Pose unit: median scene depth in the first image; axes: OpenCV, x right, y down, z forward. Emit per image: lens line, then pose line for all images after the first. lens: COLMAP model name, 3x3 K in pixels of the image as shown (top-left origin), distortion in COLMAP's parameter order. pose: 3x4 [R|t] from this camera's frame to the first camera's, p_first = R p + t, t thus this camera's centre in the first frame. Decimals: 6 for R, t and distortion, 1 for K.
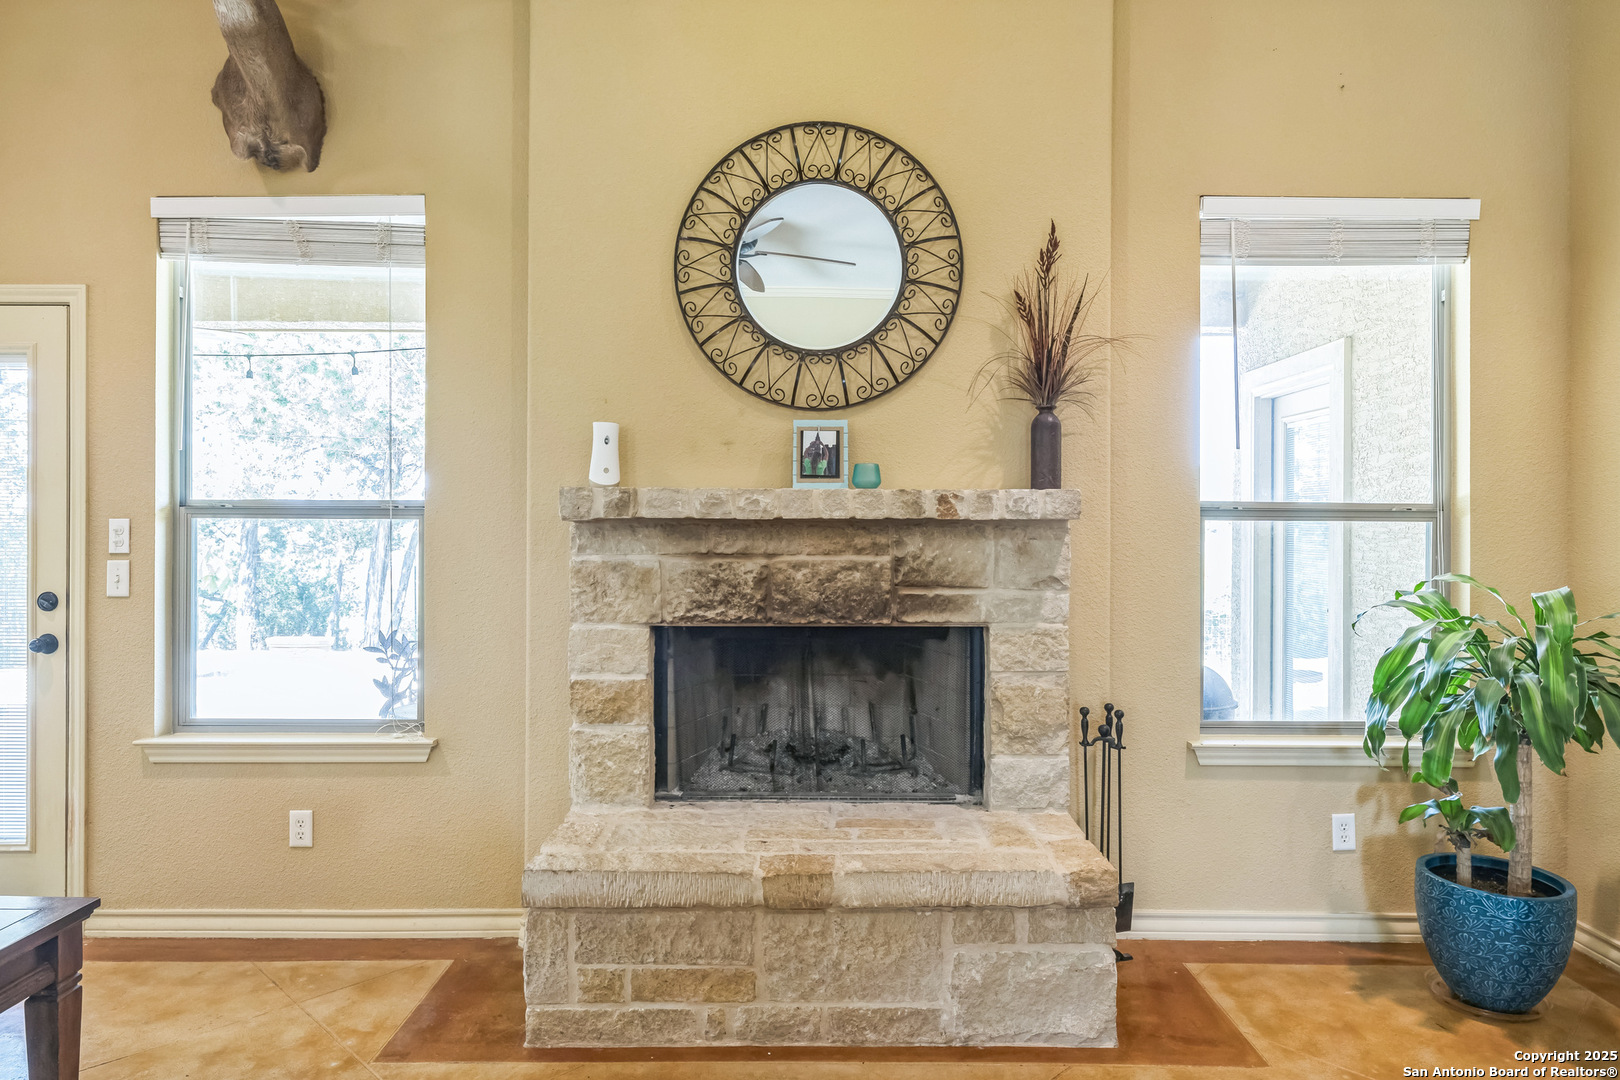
lens RADIAL K [[978.2, 0, 805.9], [0, 978.2, 536.0], [0, 0, 1]] dist [0.002784, 0.000075]
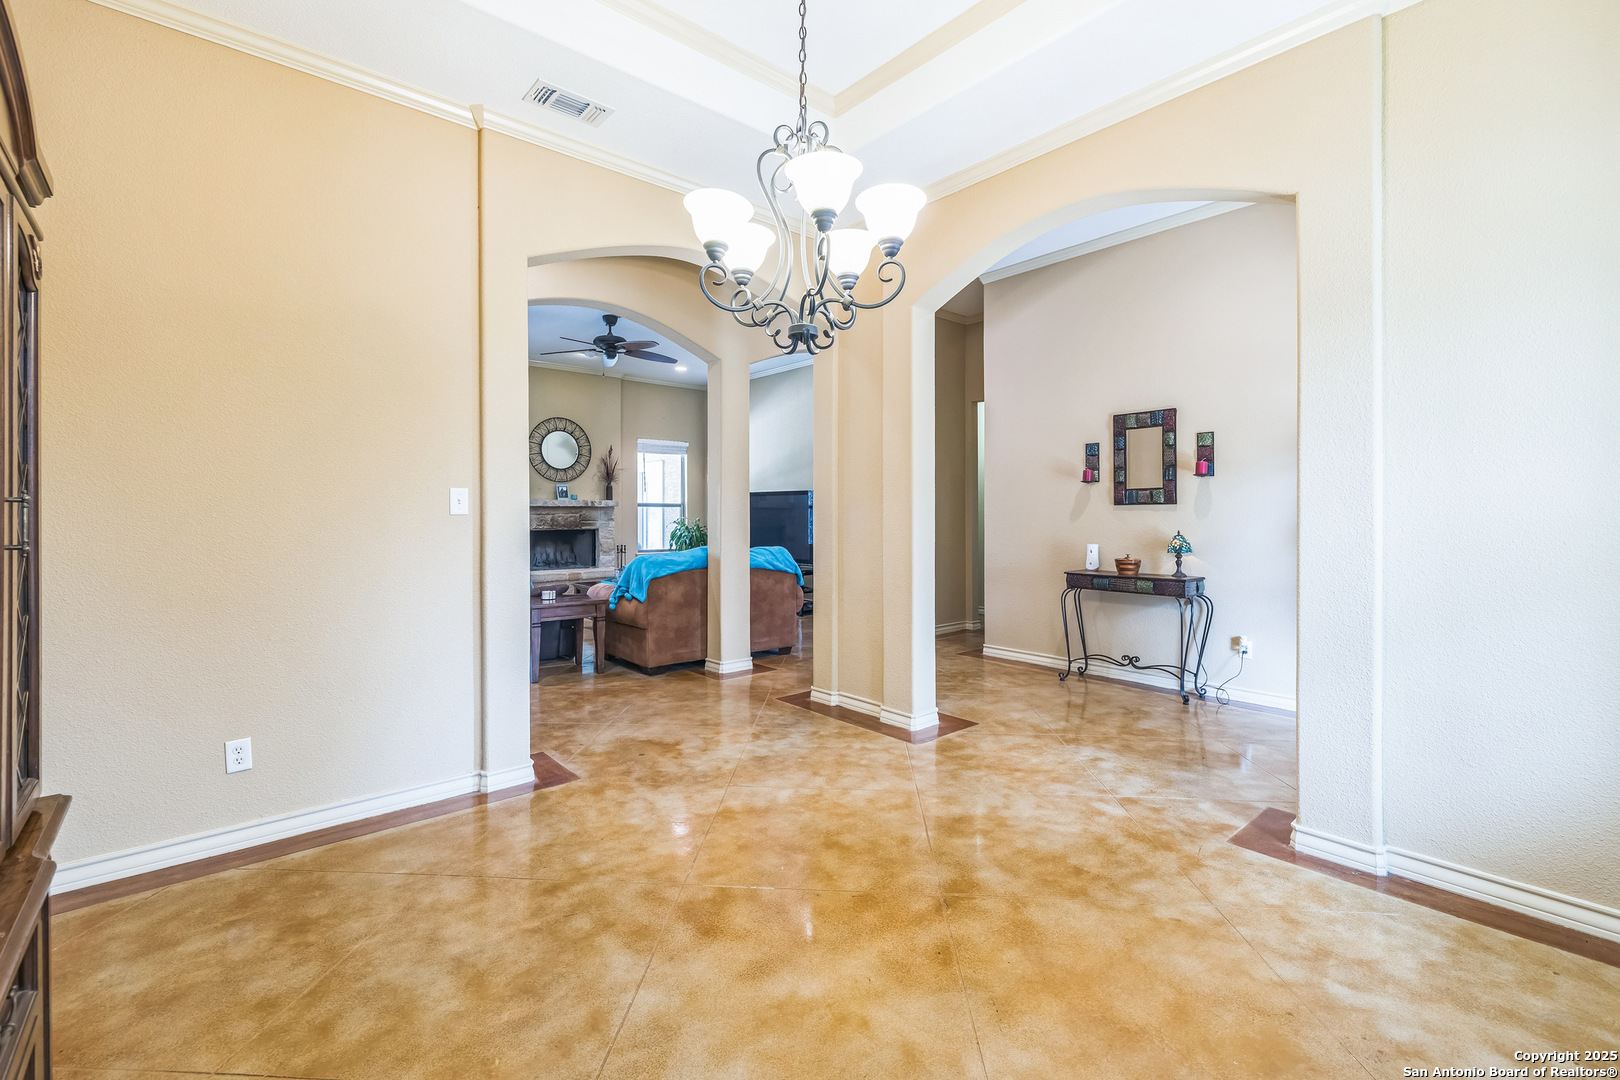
lens RADIAL K [[696.1, 0, 812.2], [0, 696.1, 522.0], [0, 0, 1]] dist [0.001224, -0.000055]
pose [[0.751037, -0.013038, 0.660132, -1.233108], [0.005217, 0.999891, 0.013813, 0.016253], [-0.660240, -0.006930, 0.751023, -2.166392]]
